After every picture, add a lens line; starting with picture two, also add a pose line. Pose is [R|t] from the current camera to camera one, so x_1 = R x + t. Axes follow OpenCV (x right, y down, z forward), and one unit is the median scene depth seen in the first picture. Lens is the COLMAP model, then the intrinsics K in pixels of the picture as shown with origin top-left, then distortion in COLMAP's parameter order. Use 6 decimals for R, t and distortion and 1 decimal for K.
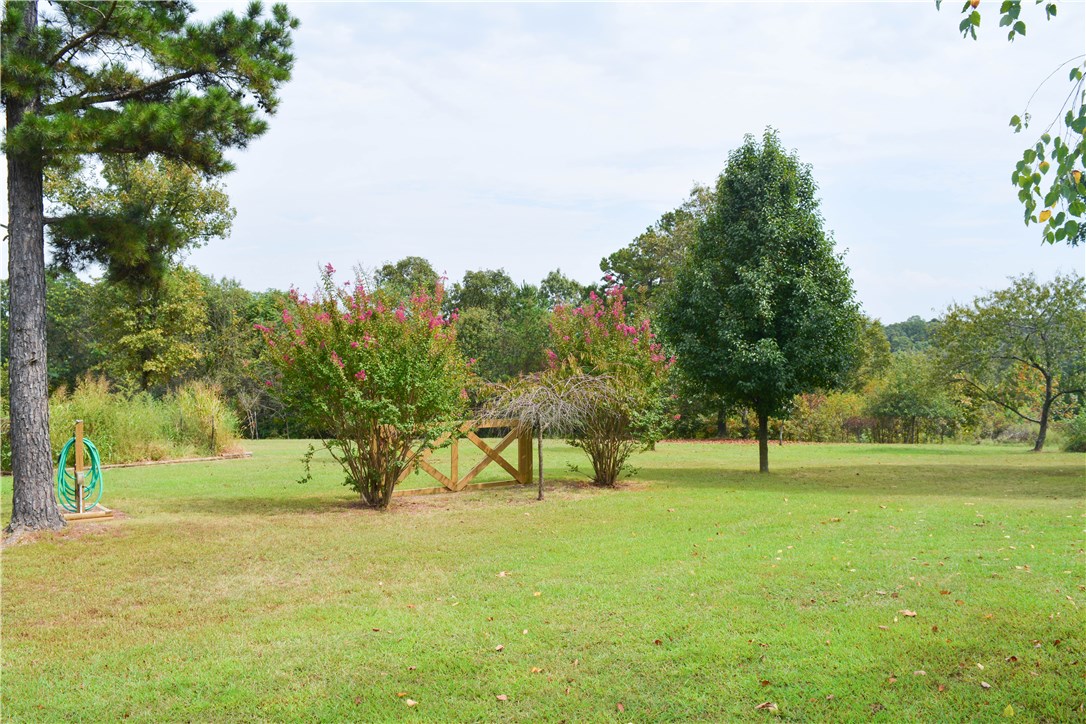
lens RADIAL K [[842.8, 0, 543.0], [0, 842.8, 362.0], [0, 0, 1]] dist [-0.083634, 0.001985]
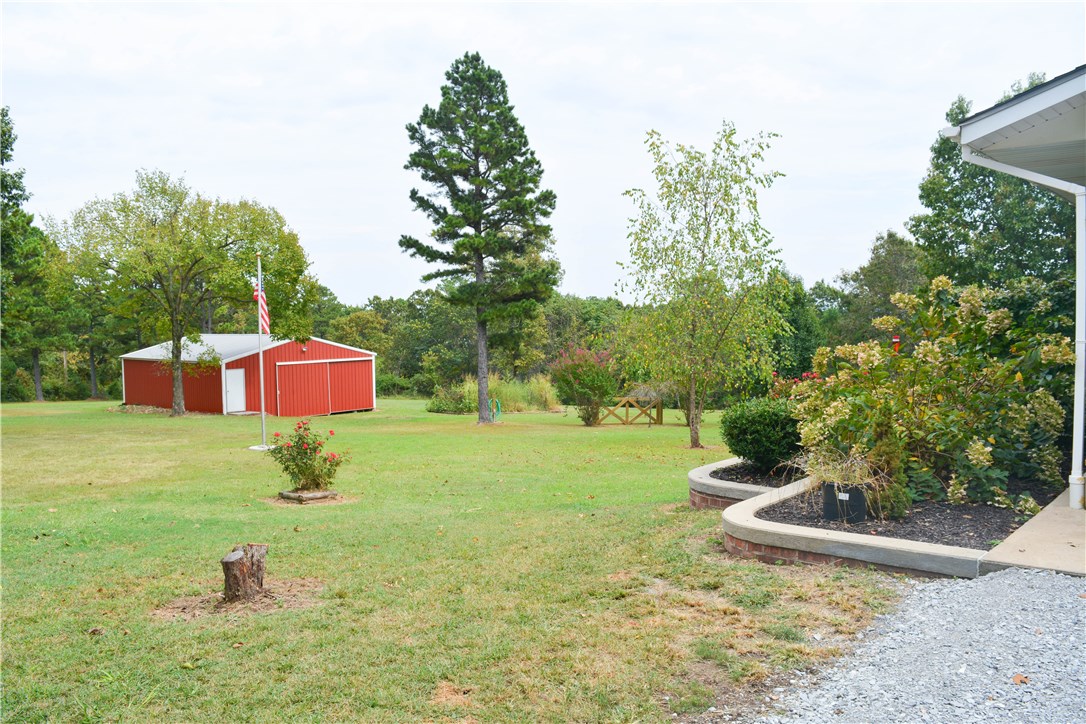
lens RADIAL K [[842.8, 0, 543.0], [0, 842.8, 362.0], [0, 0, 1]] dist [-0.083634, 0.001985]
pose [[0.913917, 0.017287, -0.405532, 0.444666], [-0.005646, 0.999537, 0.029884, -0.071030], [0.405861, -0.025022, 0.913592, -0.912291]]
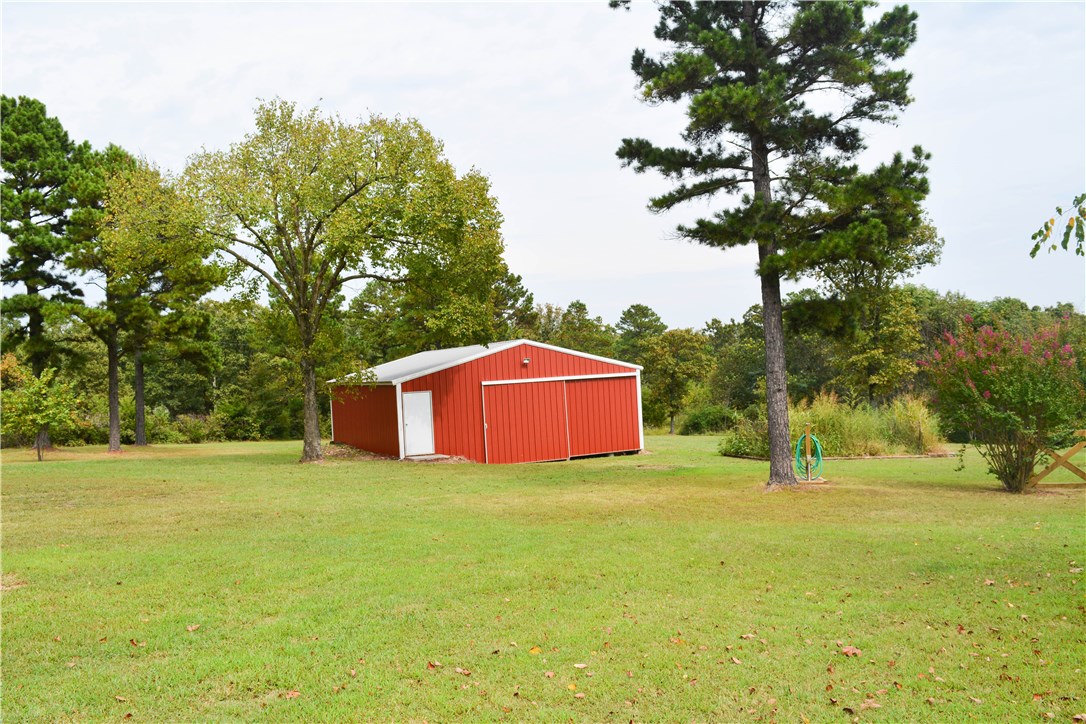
lens RADIAL K [[842.8, 0, 543.0], [0, 842.8, 362.0], [0, 0, 1]] dist [-0.083634, 0.001985]
pose [[0.663109, -0.030589, -0.747898, 0.154181], [0.026048, 0.999502, -0.017784, -0.016263], [0.748069, -0.007689, 0.663576, -0.229552]]
